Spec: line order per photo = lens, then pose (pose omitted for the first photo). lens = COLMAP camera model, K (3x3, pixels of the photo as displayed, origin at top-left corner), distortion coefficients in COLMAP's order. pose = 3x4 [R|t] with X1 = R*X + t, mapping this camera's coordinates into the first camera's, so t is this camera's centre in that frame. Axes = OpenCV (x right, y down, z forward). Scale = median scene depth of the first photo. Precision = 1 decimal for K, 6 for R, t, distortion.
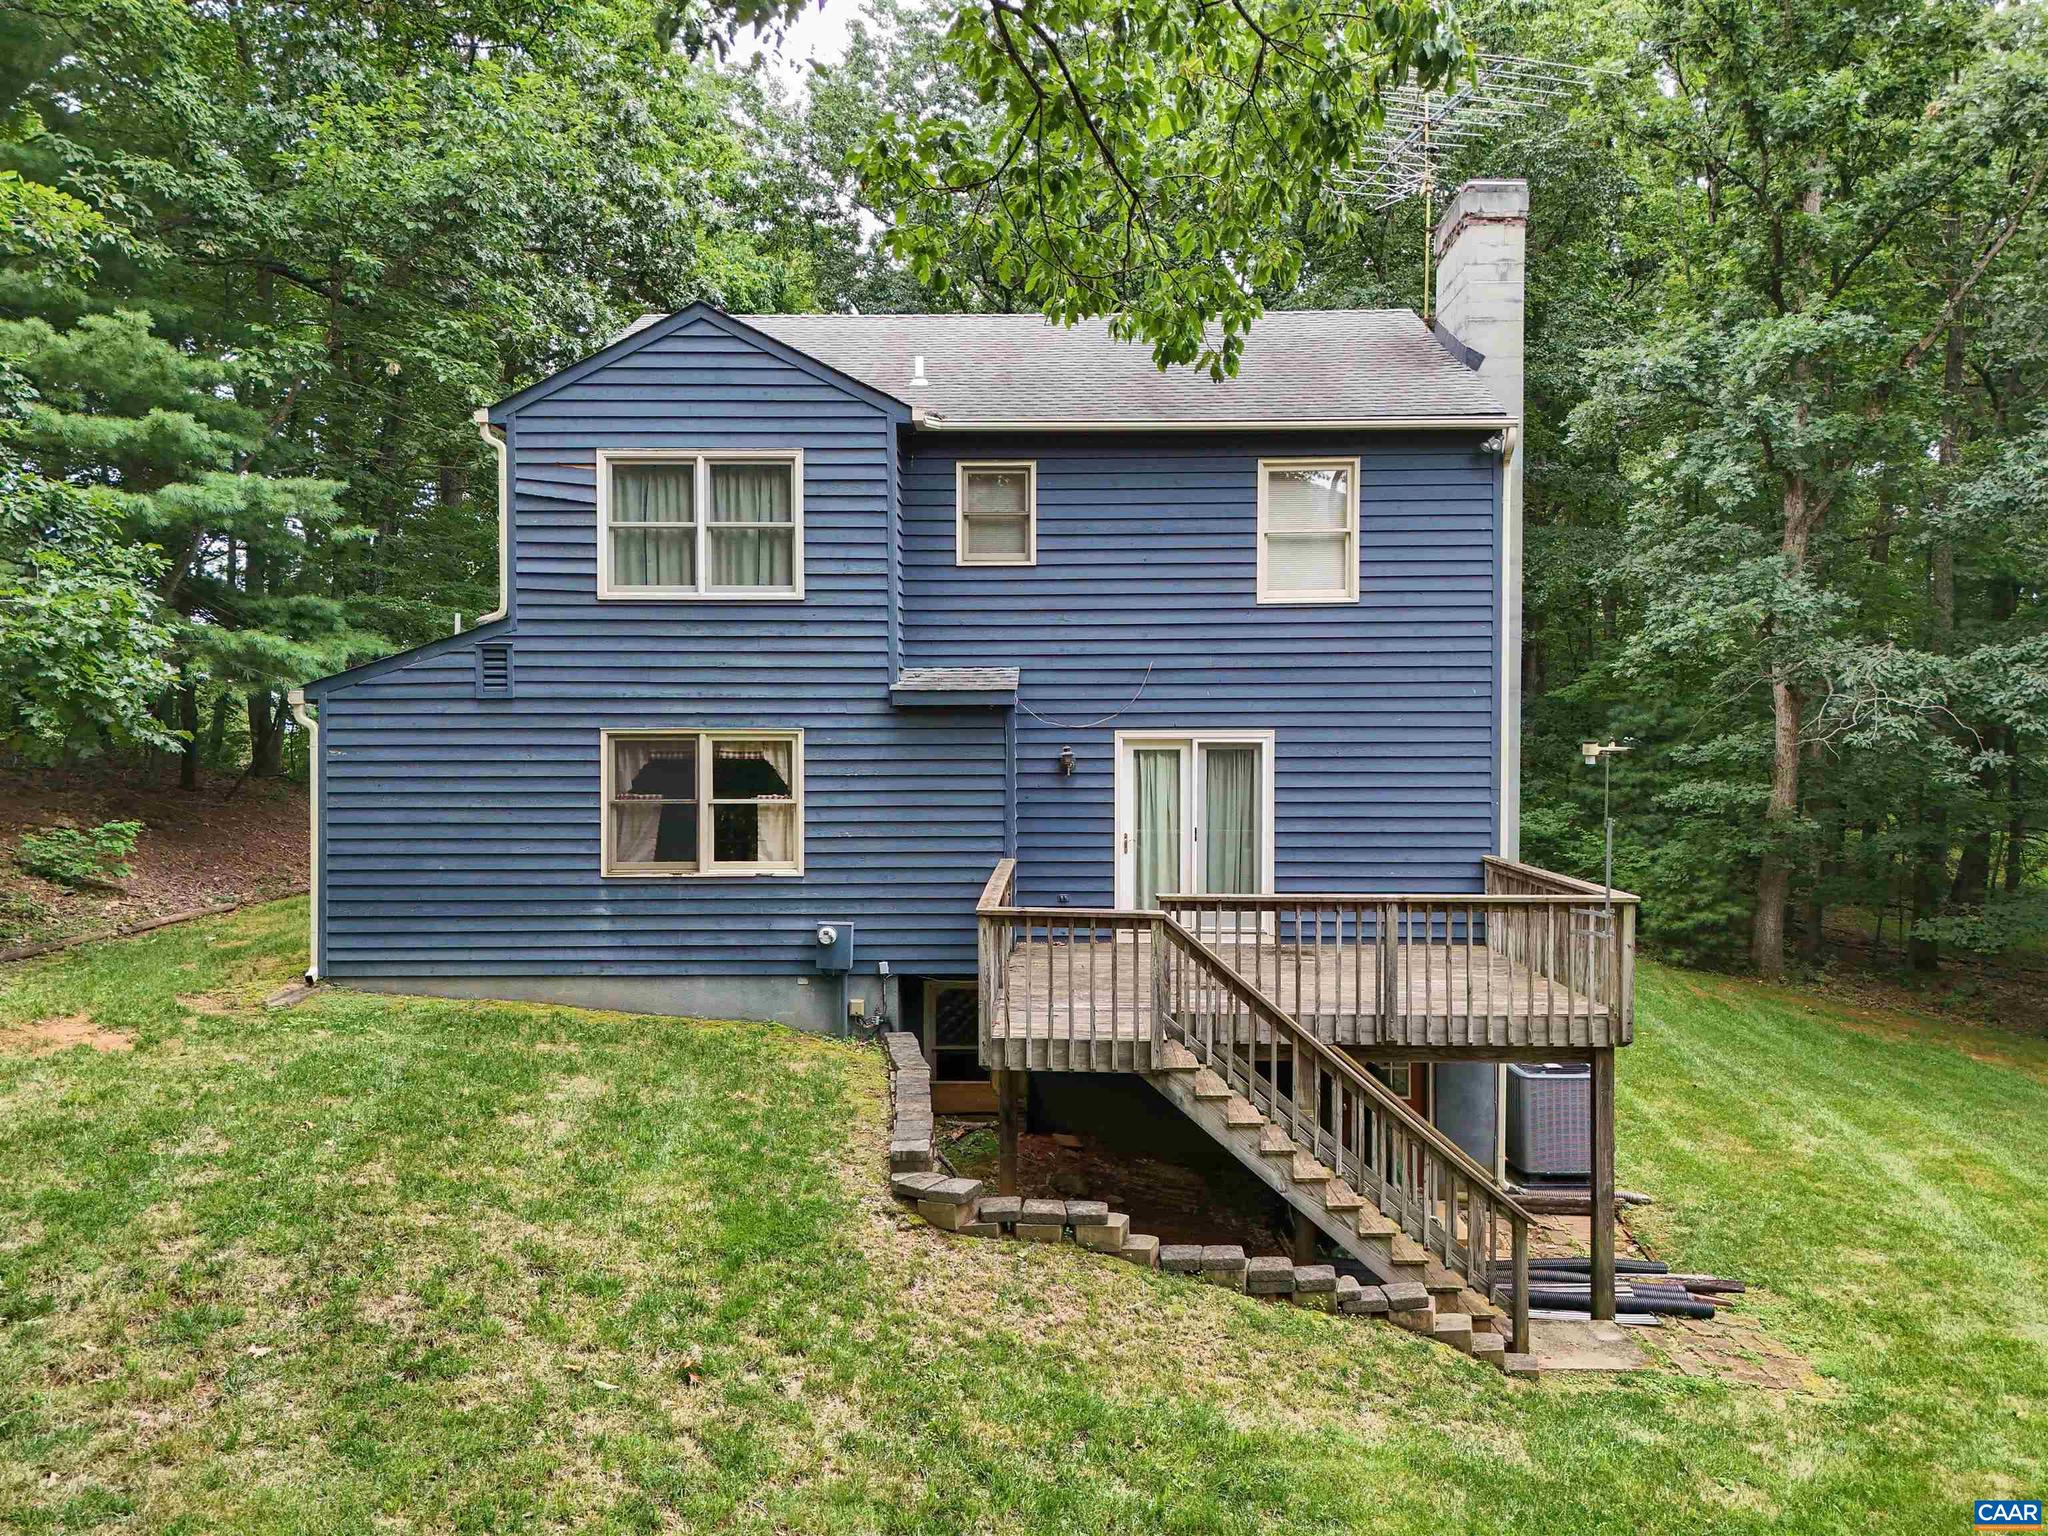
lens RADIAL K [[1518.4, 0, 1029.8], [0, 1518.4, 759.1], [0, 0, 1]] dist [0.070288, -0.063389]
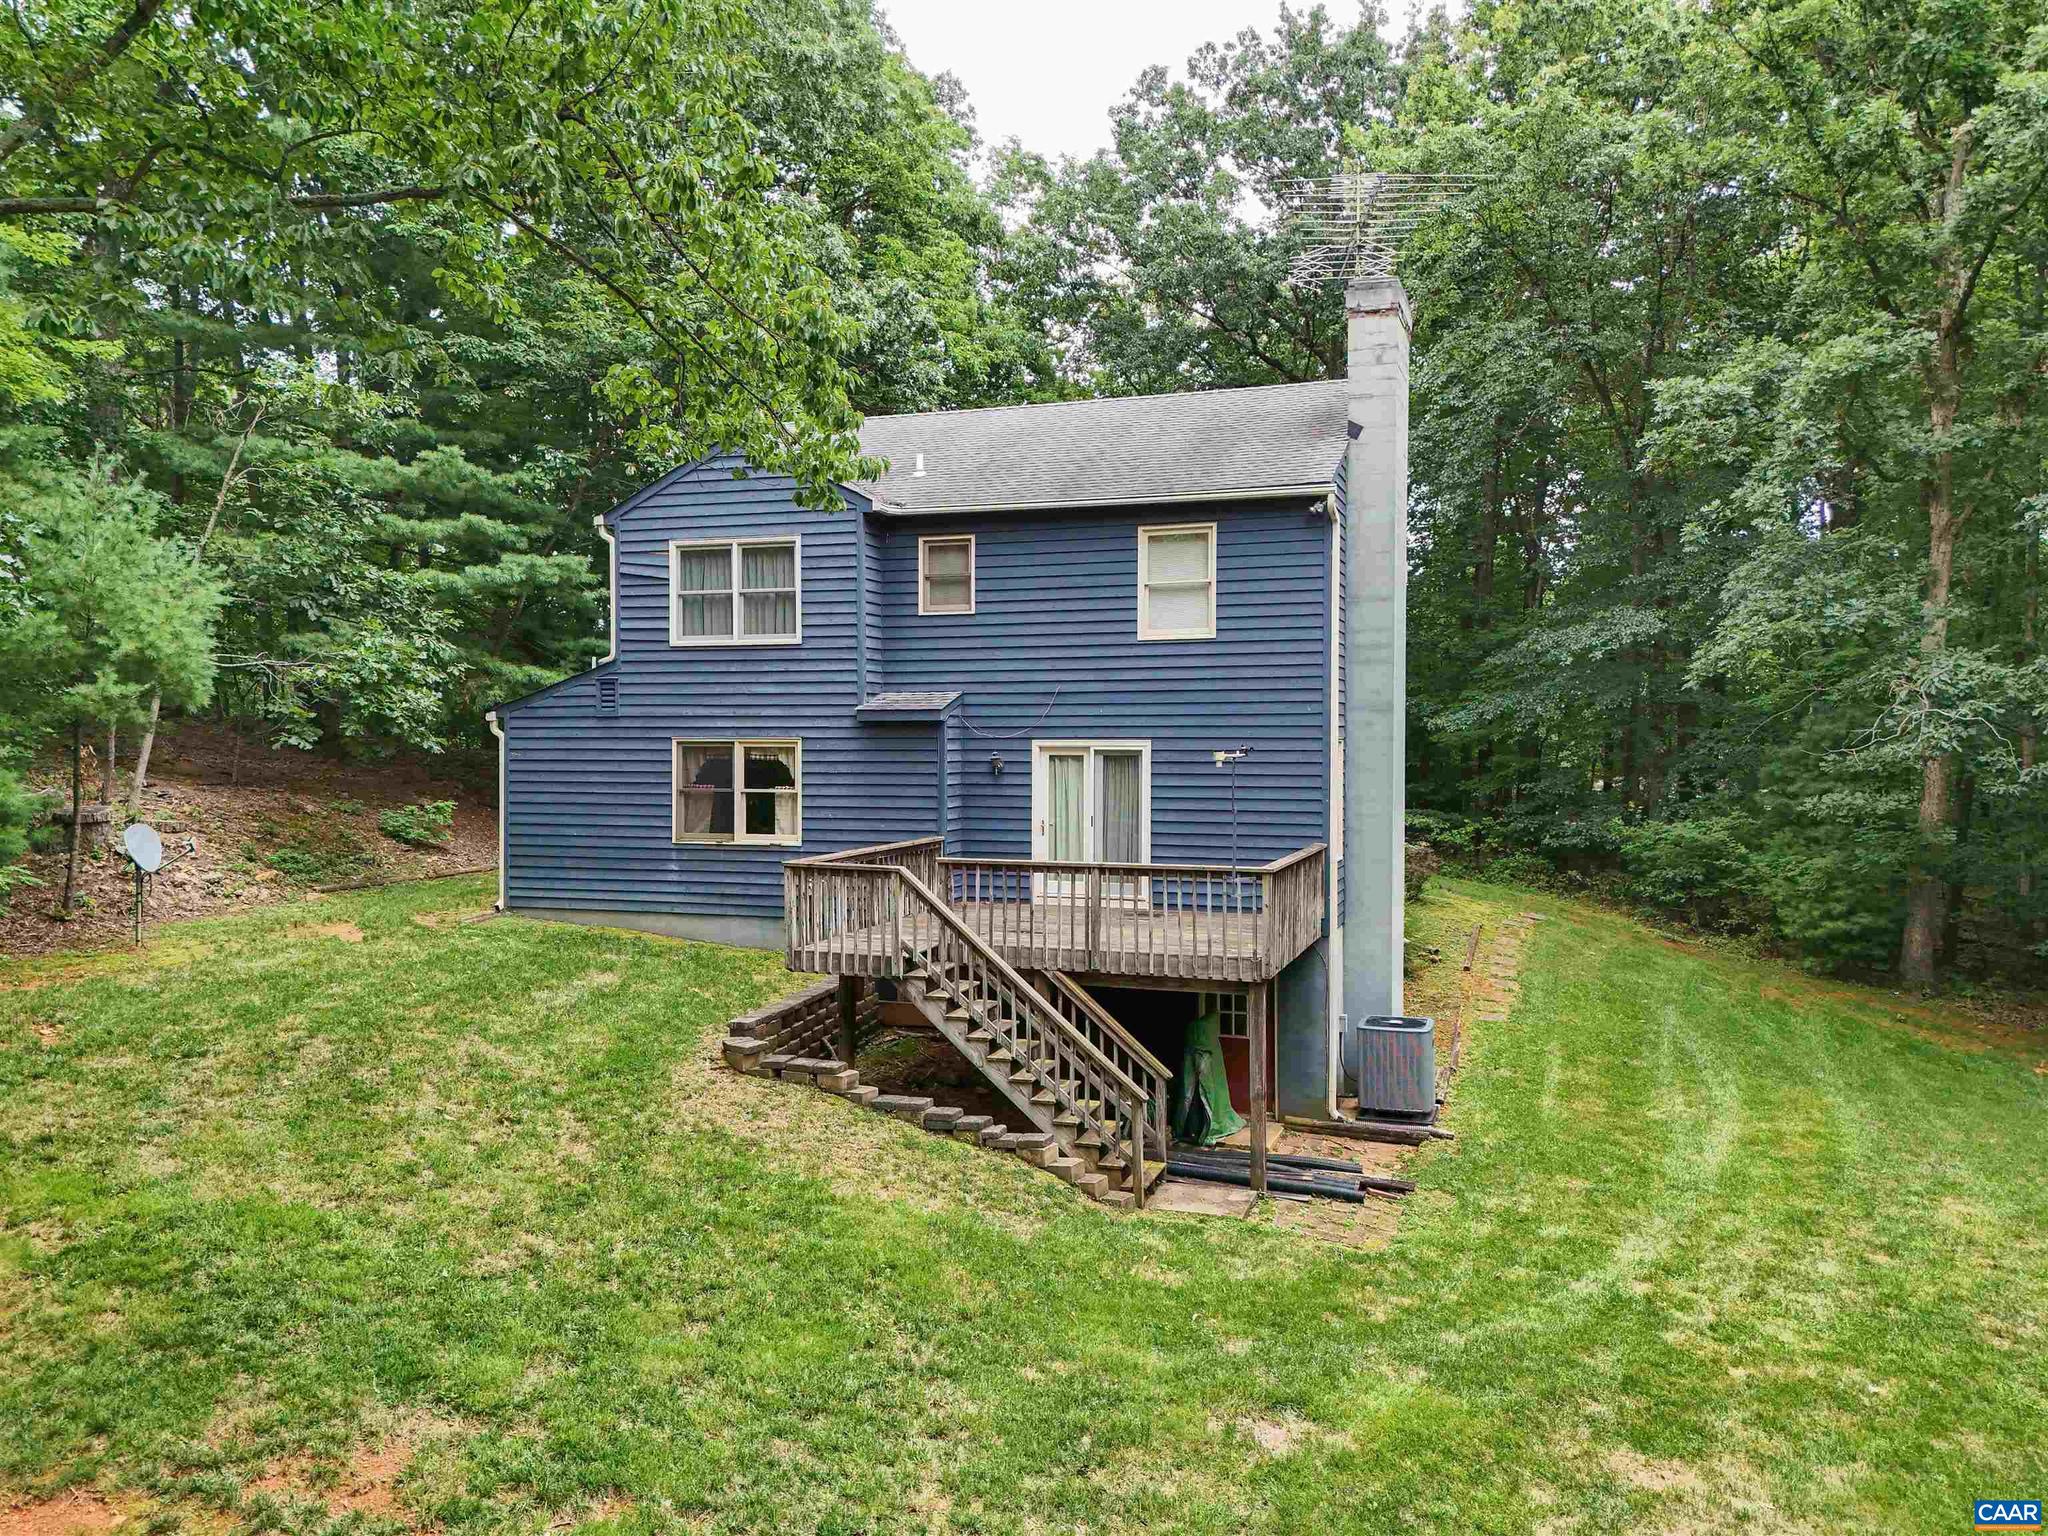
lens RADIAL K [[1518.4, 0, 1026.4], [0, 1518.4, 766.3], [0, 0, 1]] dist [0.070288, -0.063389]
pose [[0.950966, 0.008092, -0.309190, 0.464540], [-0.007949, 0.999967, 0.001724, 0.001288], [0.309194, 0.000819, 0.950999, -0.236825]]
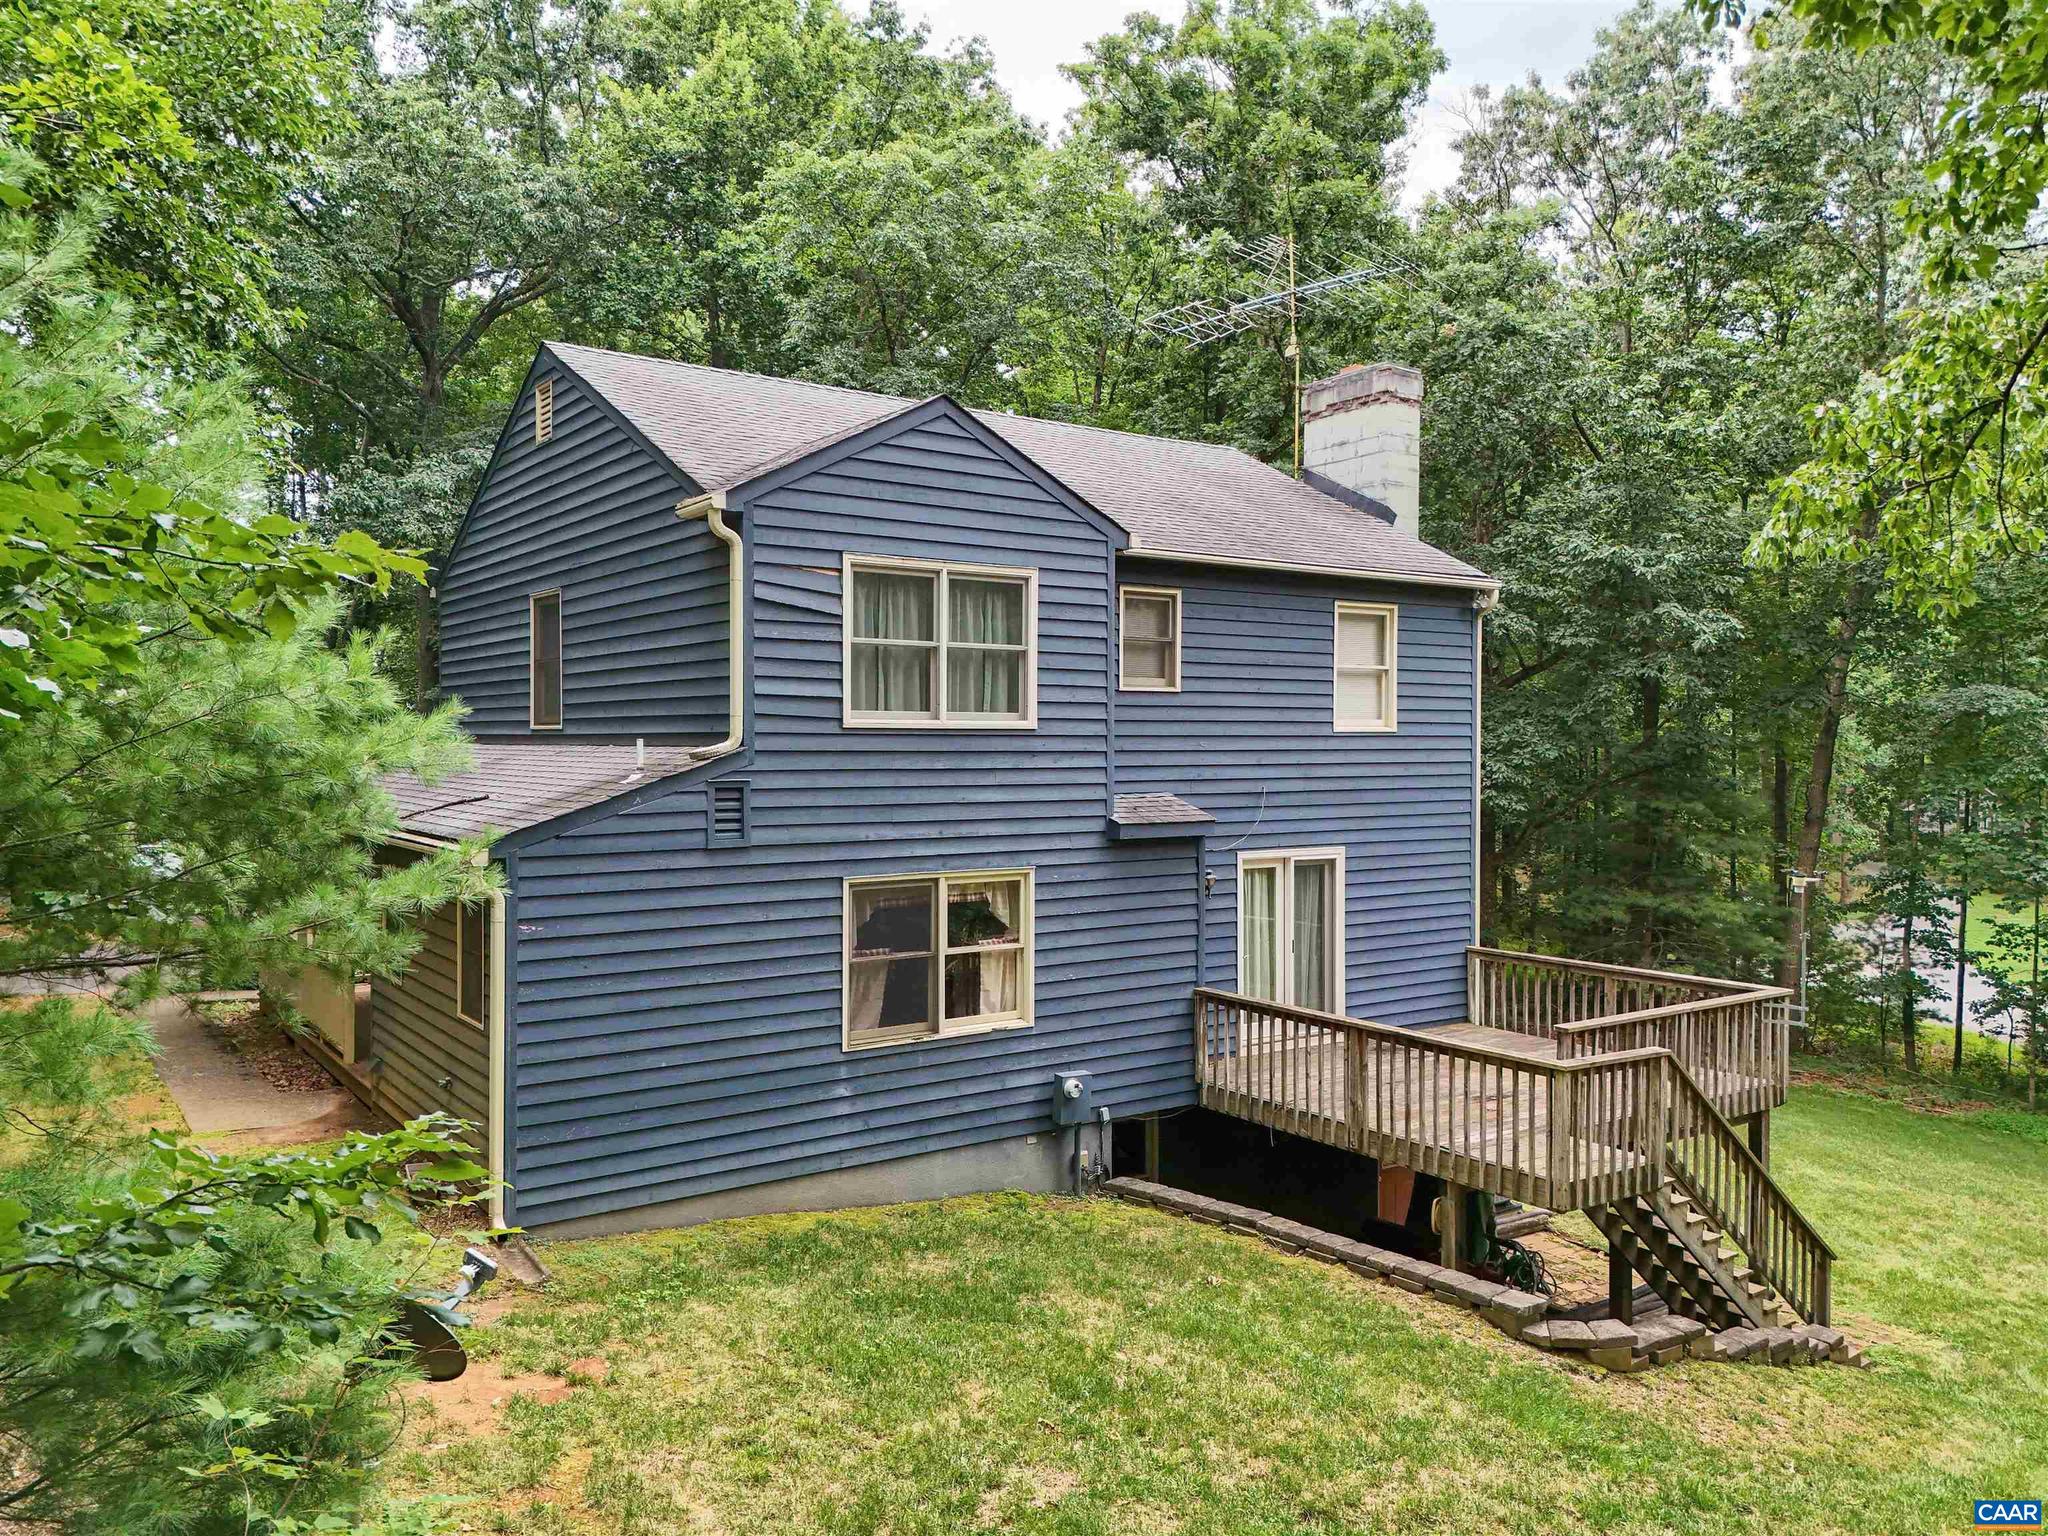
lens RADIAL K [[1518.4, 0, 1005.9], [0, 1518.4, 762.5], [0, 0, 1]] dist [0.070288, -0.063389]
pose [[0.808593, -0.006130, 0.588336, -0.706114], [0.008652, 0.999961, -0.001473, -0.082540], [-0.588305, 0.006282, 0.808615, 0.257075]]
